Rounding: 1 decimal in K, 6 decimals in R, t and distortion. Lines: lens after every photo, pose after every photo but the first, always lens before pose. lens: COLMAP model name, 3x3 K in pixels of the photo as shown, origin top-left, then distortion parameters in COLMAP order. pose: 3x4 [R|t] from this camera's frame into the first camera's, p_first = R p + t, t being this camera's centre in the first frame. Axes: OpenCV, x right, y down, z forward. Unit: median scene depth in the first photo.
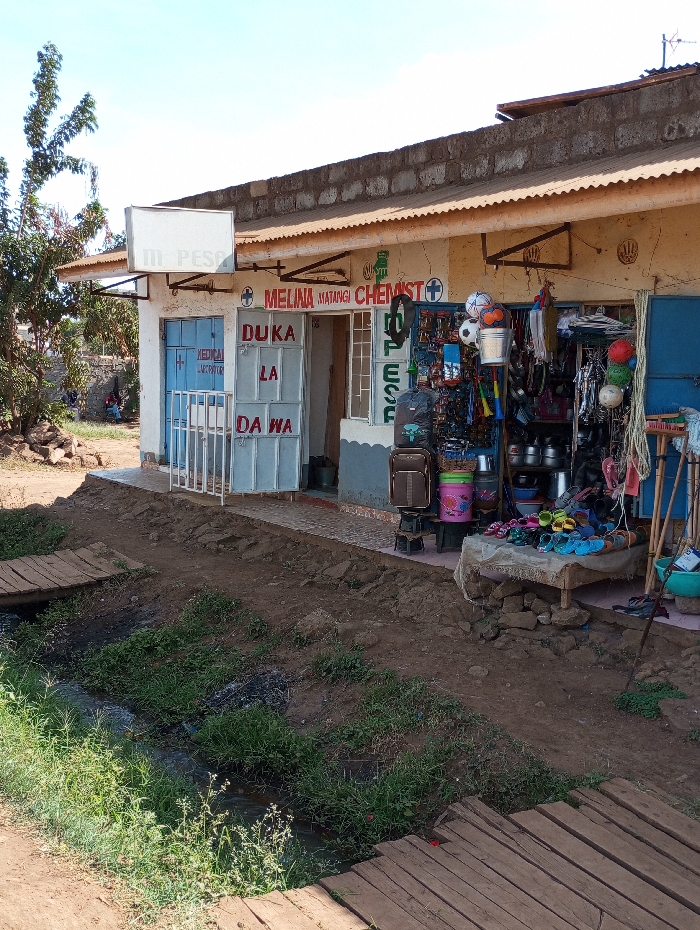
lens RADIAL K [[971.0, 0, 350.0], [0, 971.0, 465.0], [0, 0, 1]] dist [0.081256, -0.009427]
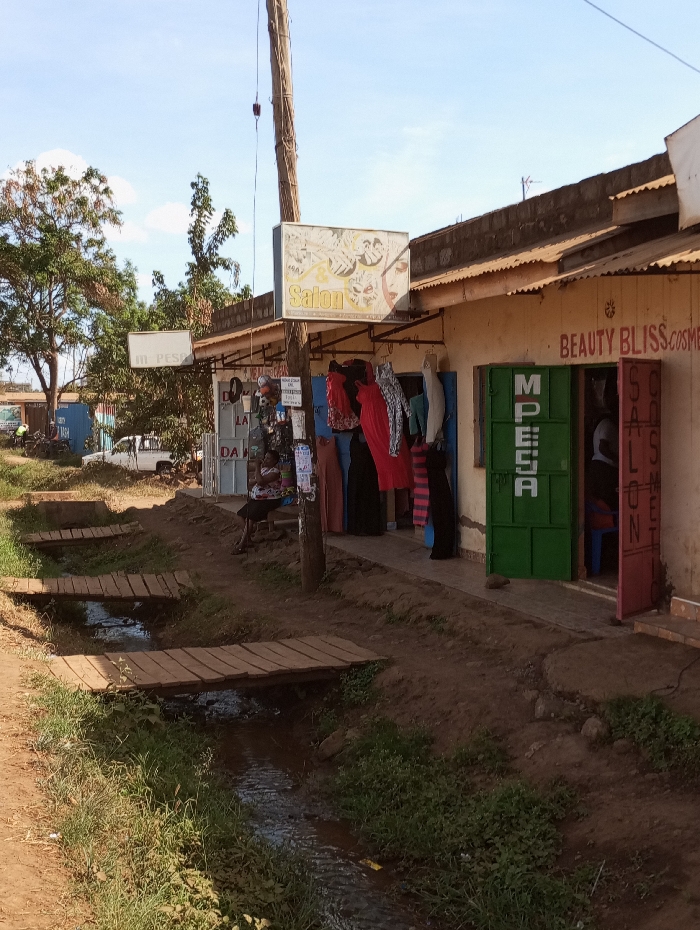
lens RADIAL K [[971.0, 0, 350.0], [0, 971.0, 465.0], [0, 0, 1]] dist [0.081256, -0.009427]
pose [[0.970375, -0.028678, -0.239896, 0.195235], [0.018558, 0.998844, -0.044340, 0.022649], [0.240890, 0.038574, 0.969785, -0.213367]]
